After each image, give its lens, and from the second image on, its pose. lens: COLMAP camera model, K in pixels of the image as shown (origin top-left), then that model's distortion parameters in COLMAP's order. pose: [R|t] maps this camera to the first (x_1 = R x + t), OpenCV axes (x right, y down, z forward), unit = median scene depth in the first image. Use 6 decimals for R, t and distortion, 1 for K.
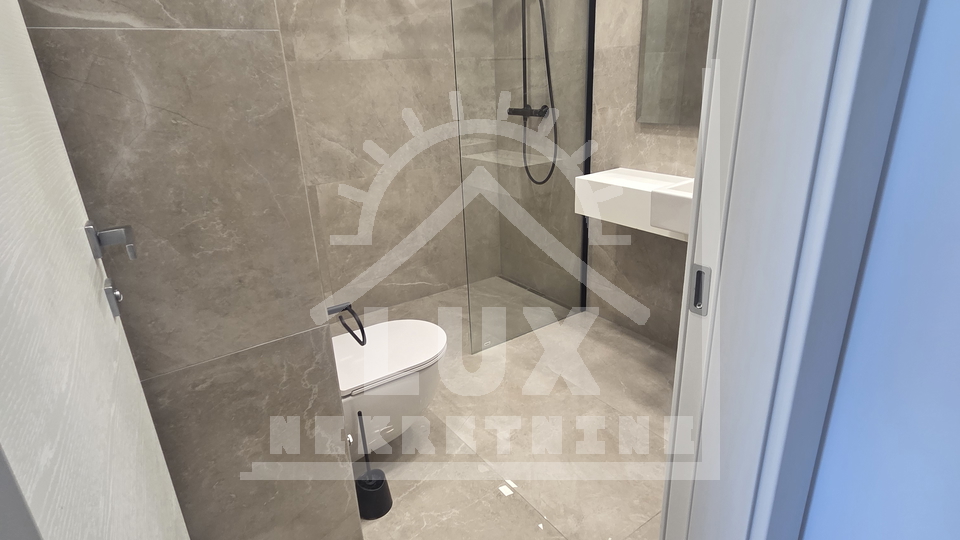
lens RADIAL K [[393.2, 0, 529.9], [0, 393.2, 240.0], [0, 0, 1]] dist [0.000606, -0.000390]
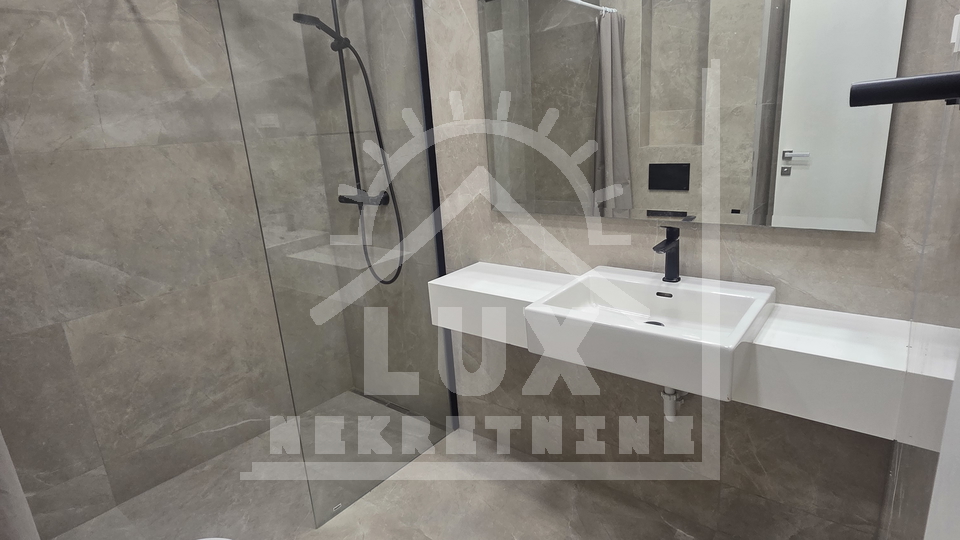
lens RADIAL K [[393.2, 0, 476.6], [0, 393.2, 269.9], [0, 0, 1]] dist [0.000606, -0.000390]
pose [[0.971018, -0.104607, 0.214900, 0.033873], [0.119815, 0.991044, -0.058967, -0.101666], [-0.206807, 0.083006, 0.974854, 0.151904]]
